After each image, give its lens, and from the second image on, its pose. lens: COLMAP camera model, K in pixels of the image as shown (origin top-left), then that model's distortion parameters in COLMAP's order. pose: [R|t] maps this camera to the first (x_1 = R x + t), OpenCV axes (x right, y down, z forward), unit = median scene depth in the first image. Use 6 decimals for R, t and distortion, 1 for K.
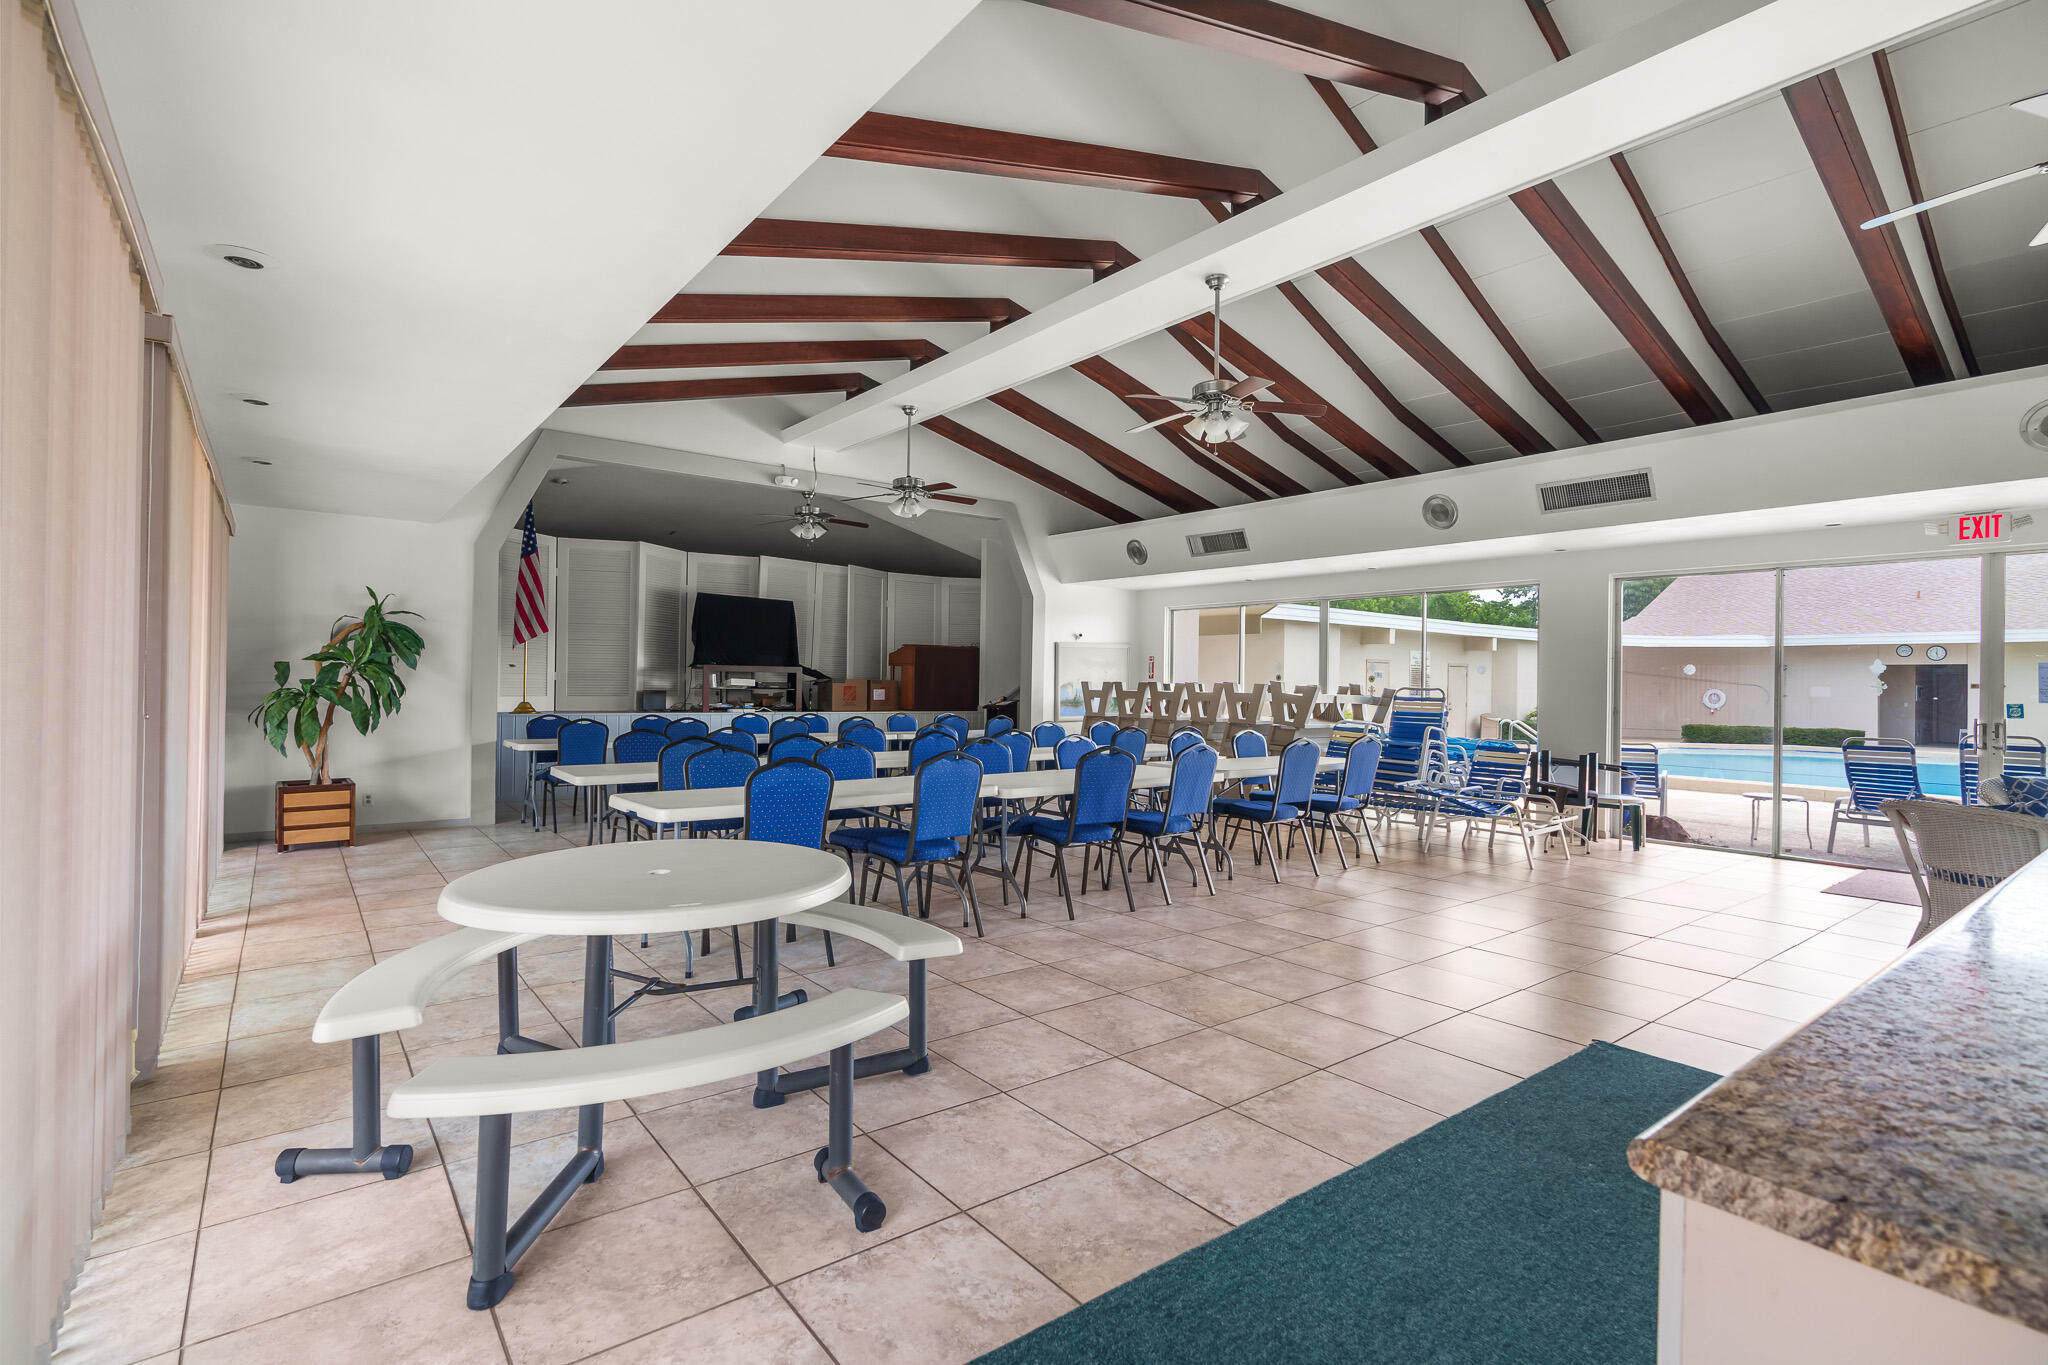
lens RADIAL K [[956.2, 0, 1021.6], [0, 956.2, 683.0], [0, 0, 1]] dist [0.000938, 0.000896]
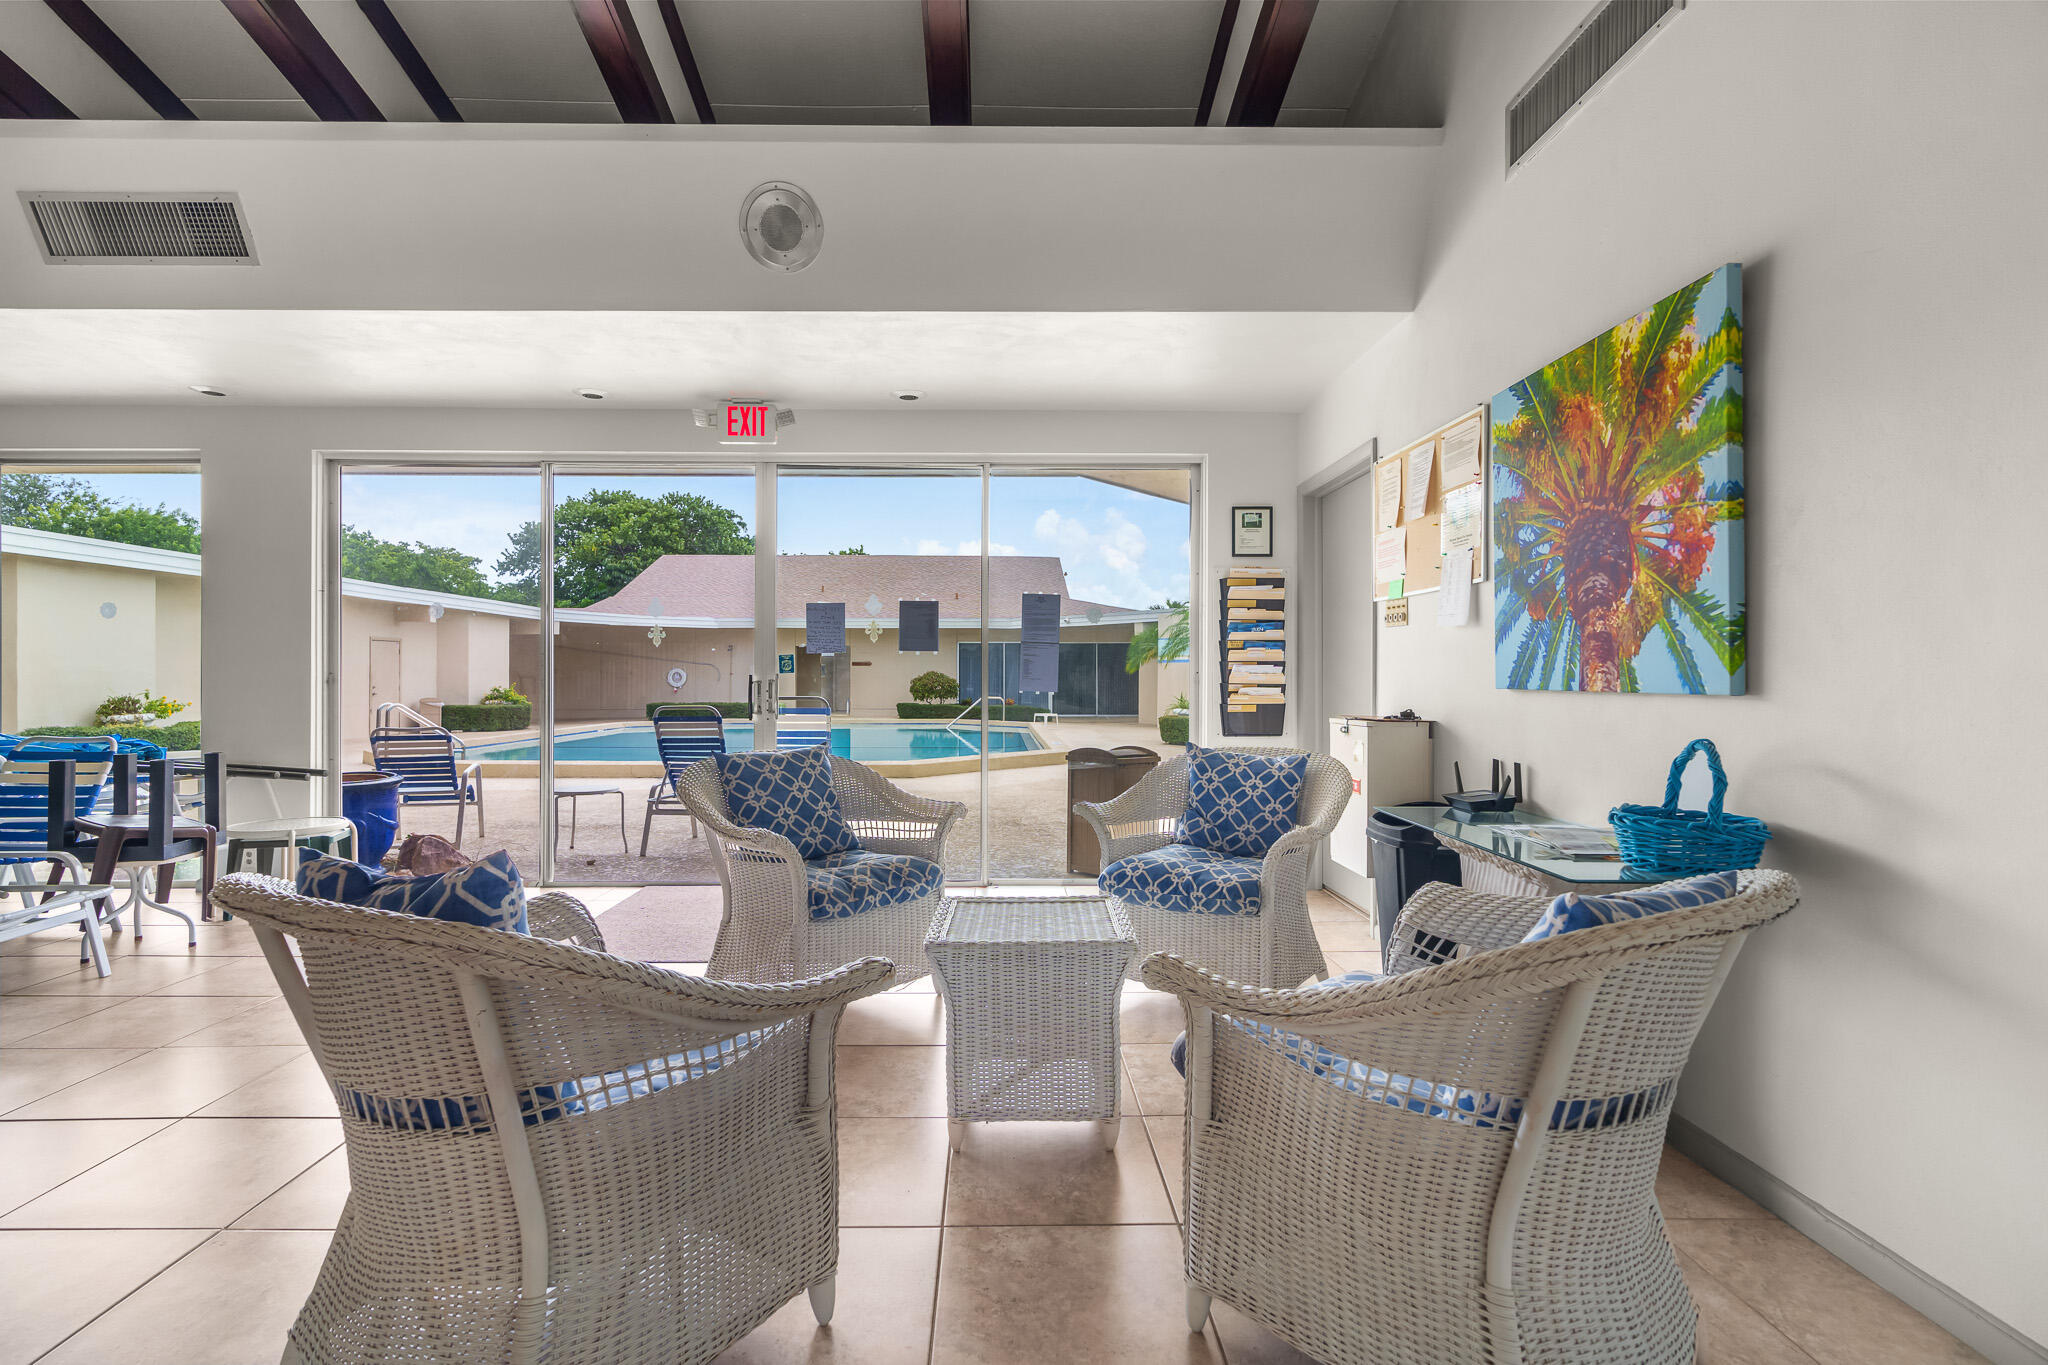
lens RADIAL K [[956.2, 0, 1018.2], [0, 956.2, 677.3], [0, 0, 1]] dist [0.000938, 0.000896]
pose [[0.585583, -0.015631, 0.810462, 0.461727], [0.006406, 0.999872, 0.014655, 0.026658], [-0.810587, -0.003389, 0.585608, 0.347946]]
